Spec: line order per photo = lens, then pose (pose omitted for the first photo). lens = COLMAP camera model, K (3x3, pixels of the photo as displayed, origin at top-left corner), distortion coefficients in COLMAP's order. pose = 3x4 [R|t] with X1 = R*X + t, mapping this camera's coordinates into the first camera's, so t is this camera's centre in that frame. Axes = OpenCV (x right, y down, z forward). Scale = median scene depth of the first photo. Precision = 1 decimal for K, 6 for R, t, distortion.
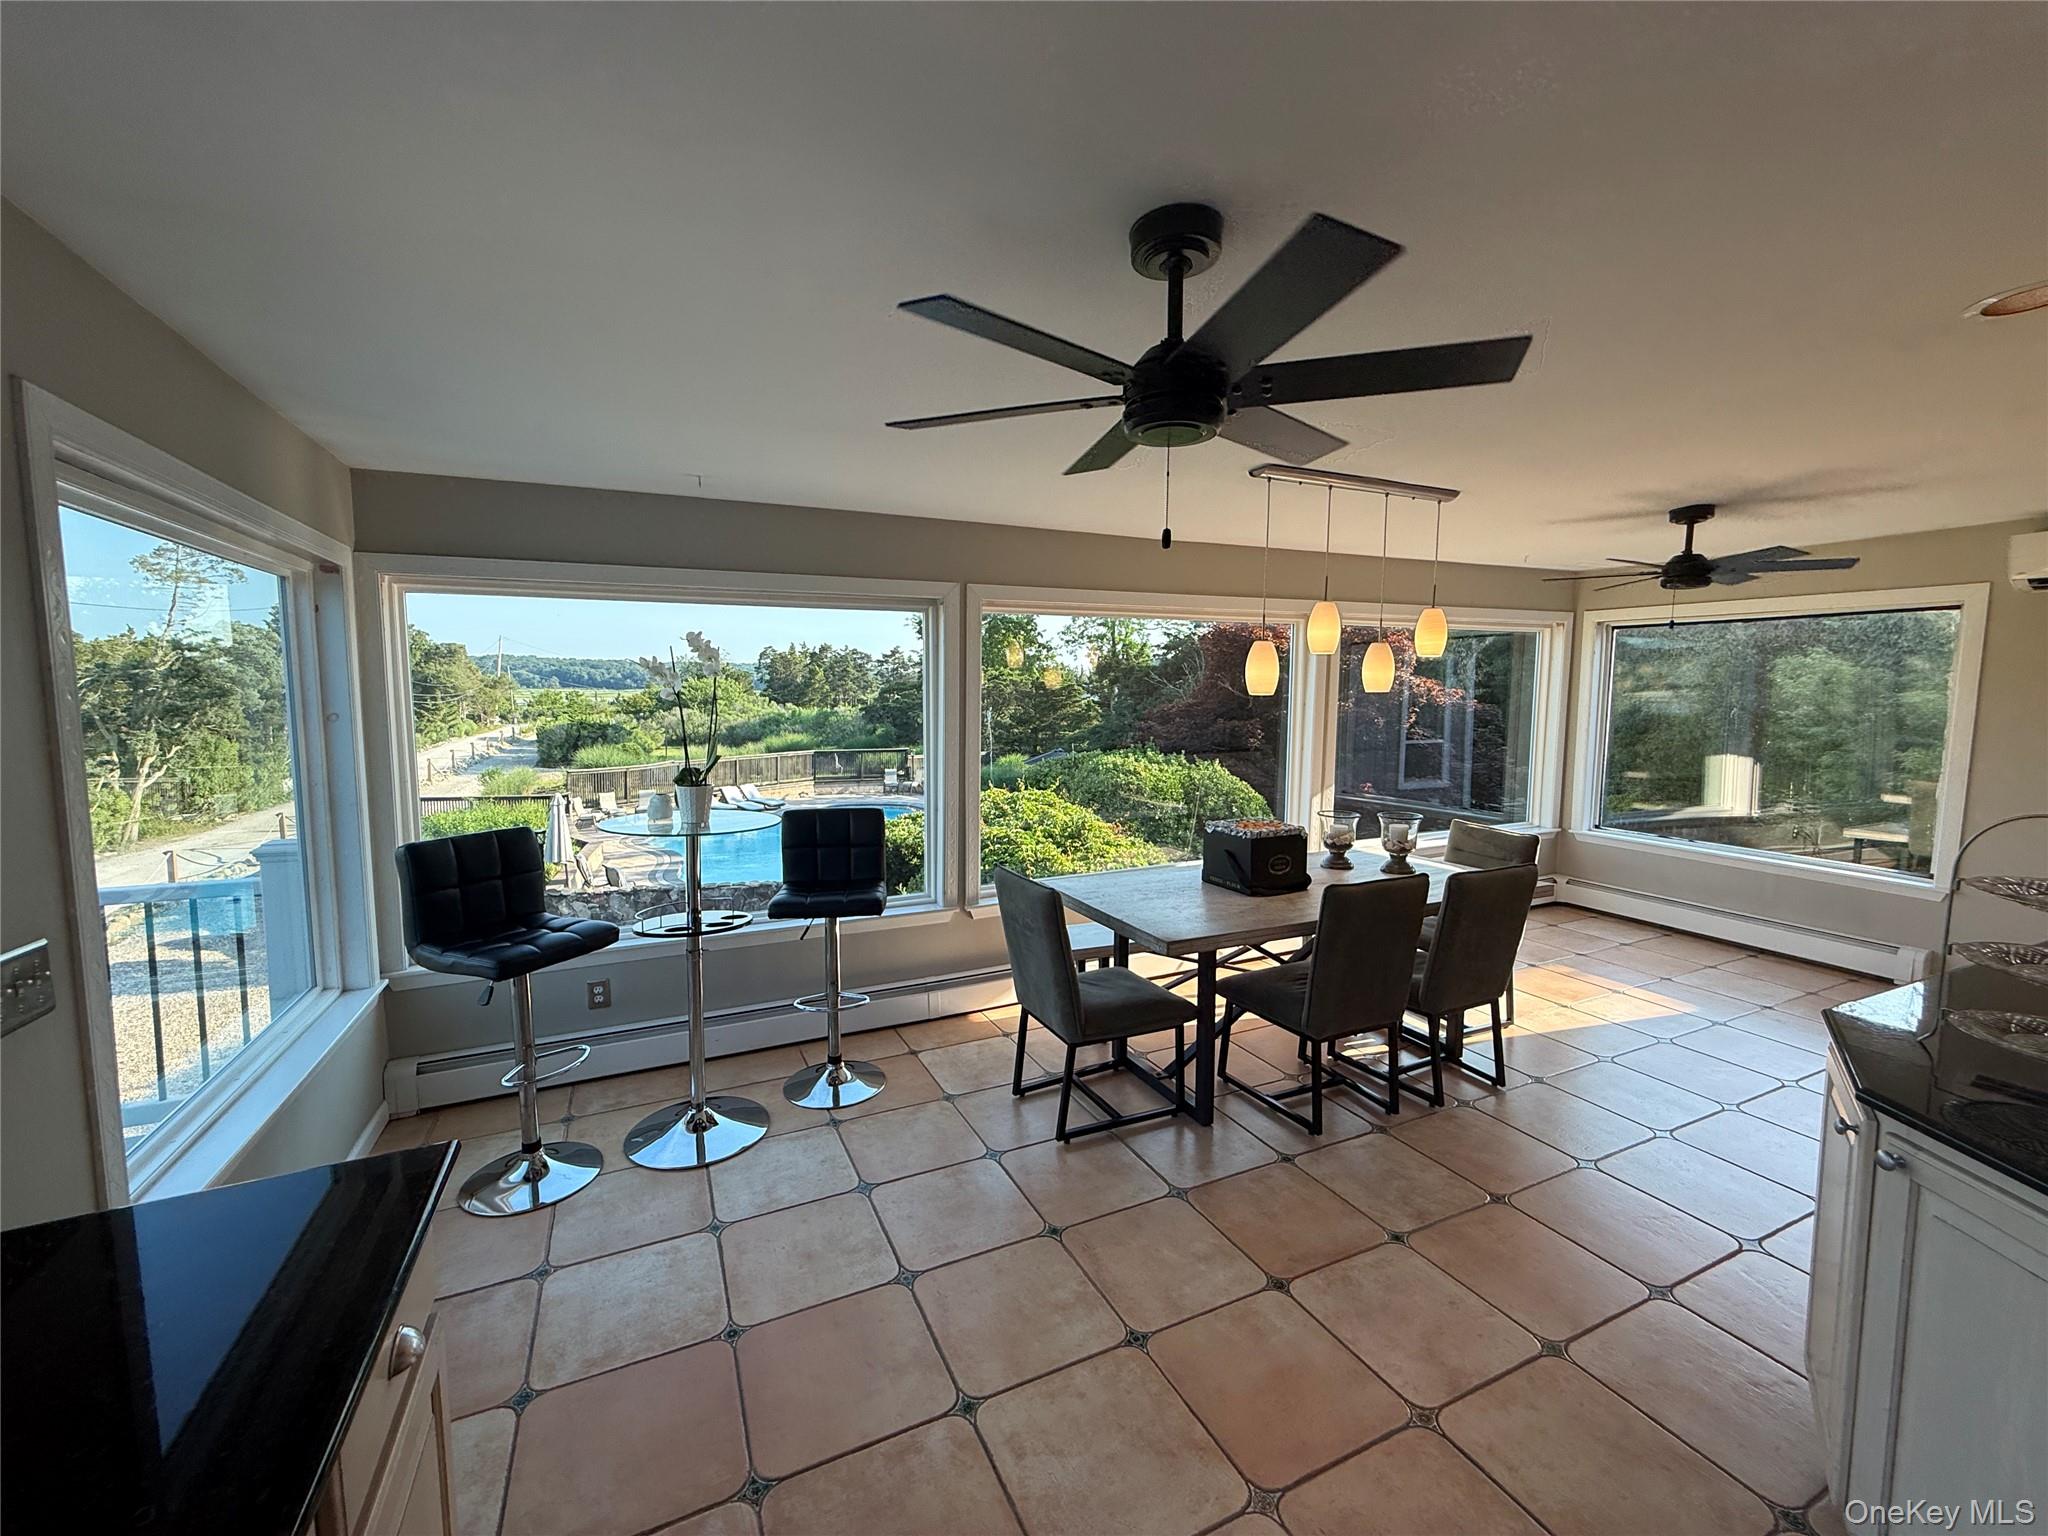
lens RADIAL K [[815.5, 0, 1019.4], [0, 815.5, 766.7], [0, 0, 1]] dist [-0.004315, -0.000222]
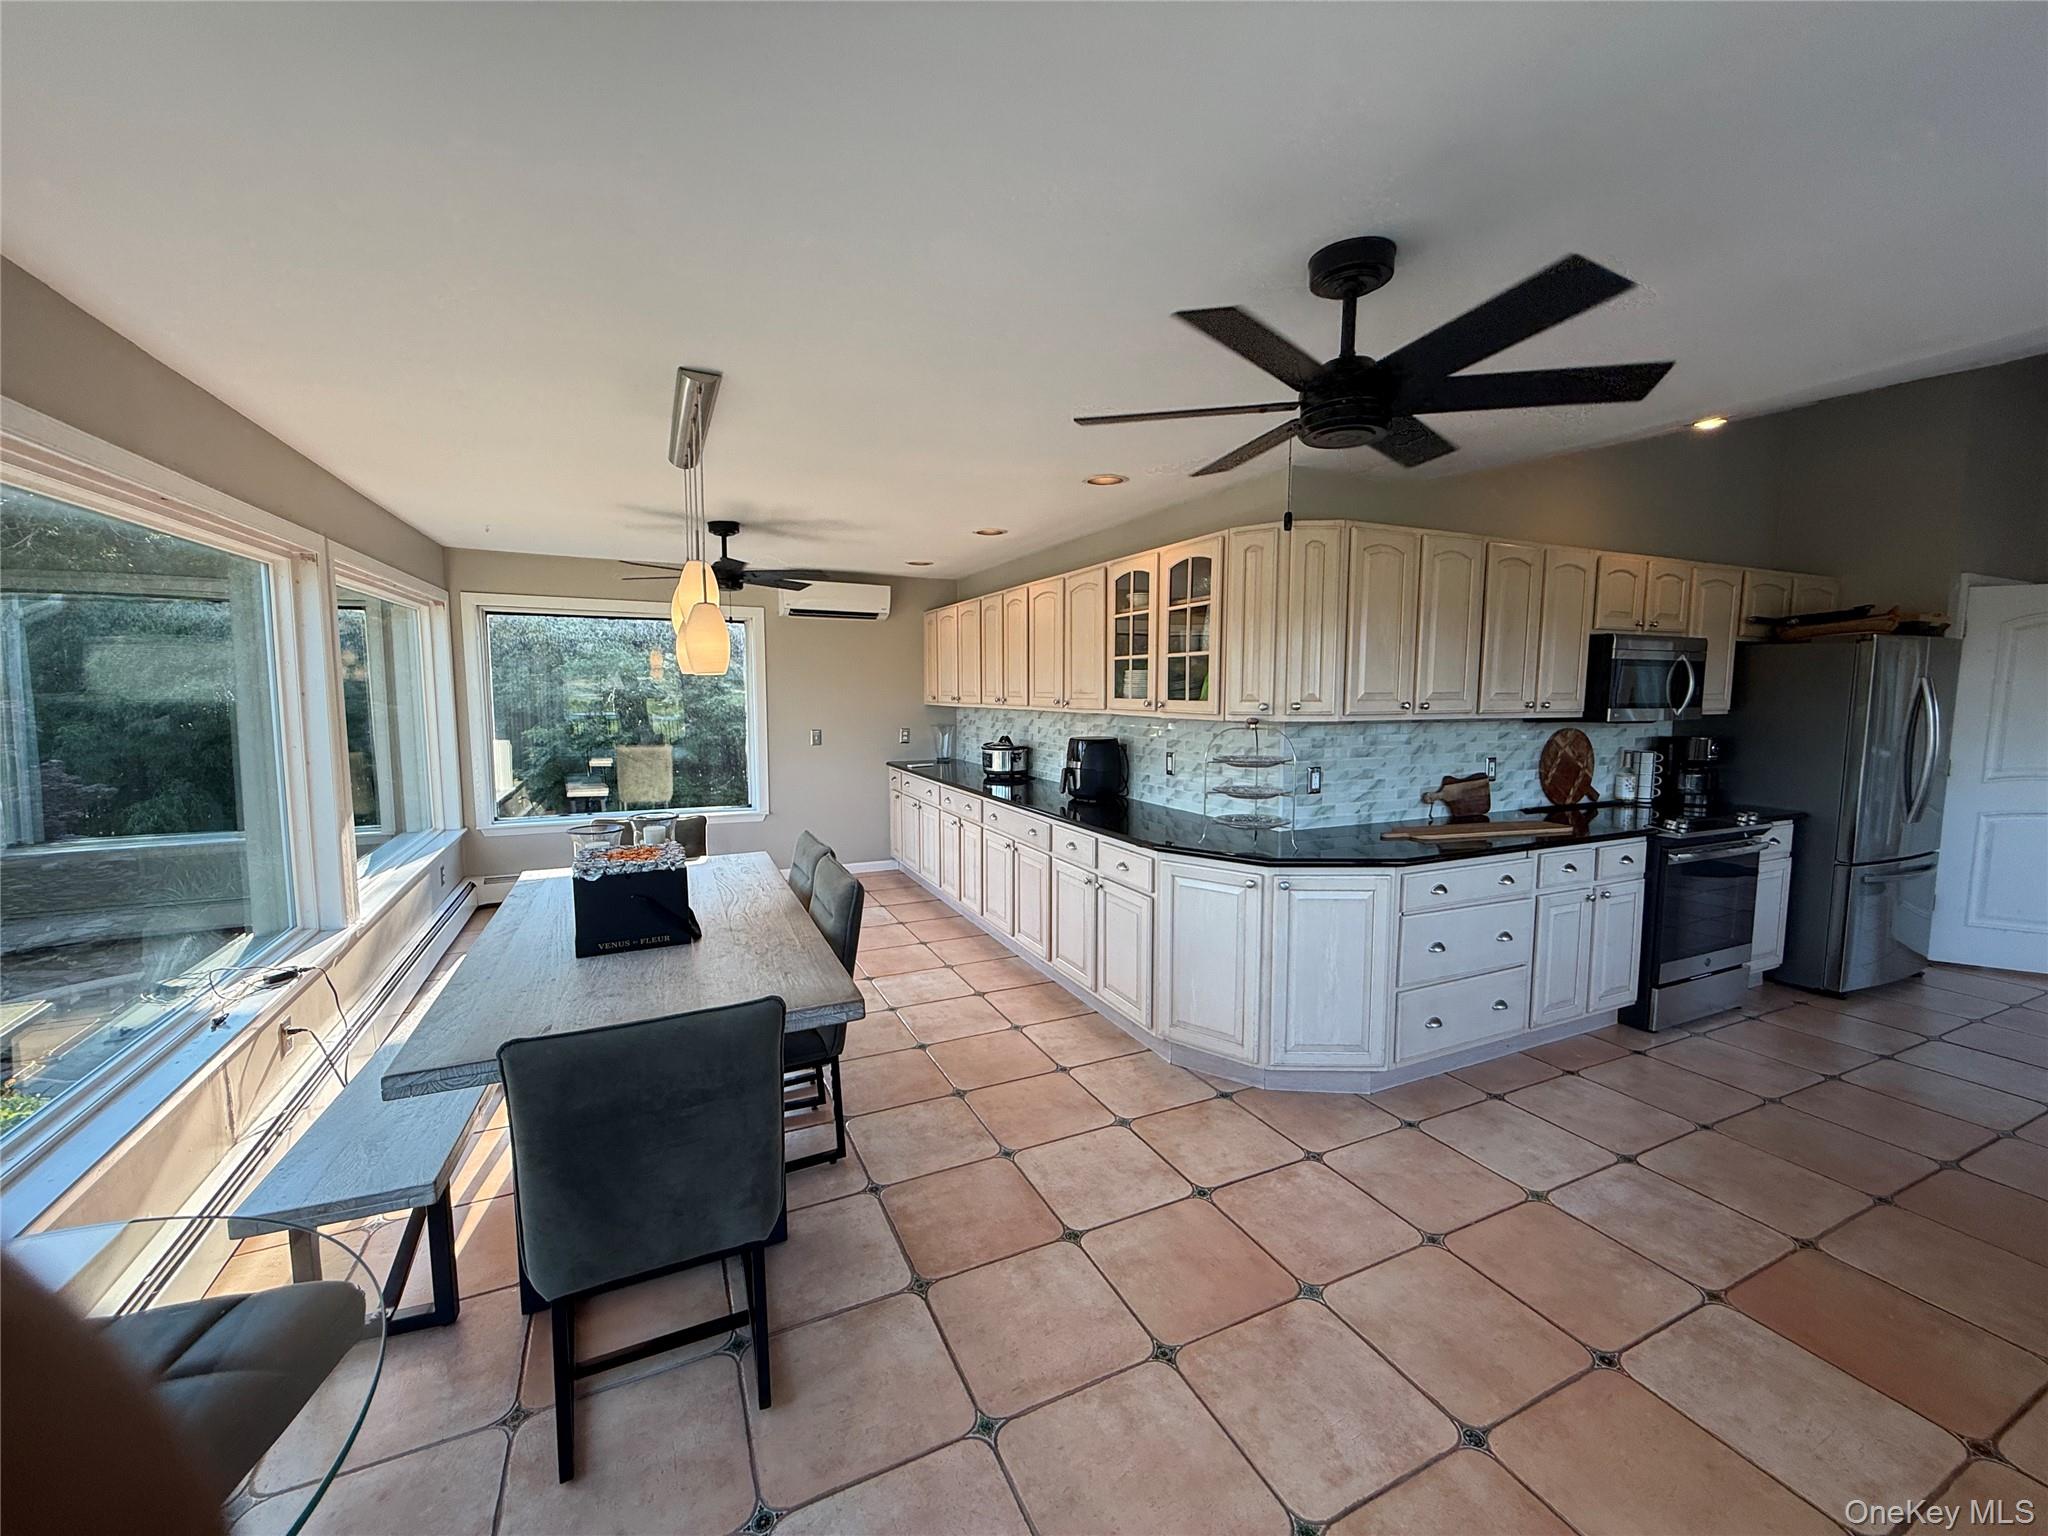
lens RADIAL K [[815.5, 0, 1017.8], [0, 815.5, 758.7], [0, 0, 1]] dist [-0.004315, -0.000222]
pose [[0.003886, -0.089176, 0.996008, -0.608401], [0.090527, 0.991957, 0.088461, -0.065009], [-0.995886, 0.089821, 0.011928, 0.909393]]
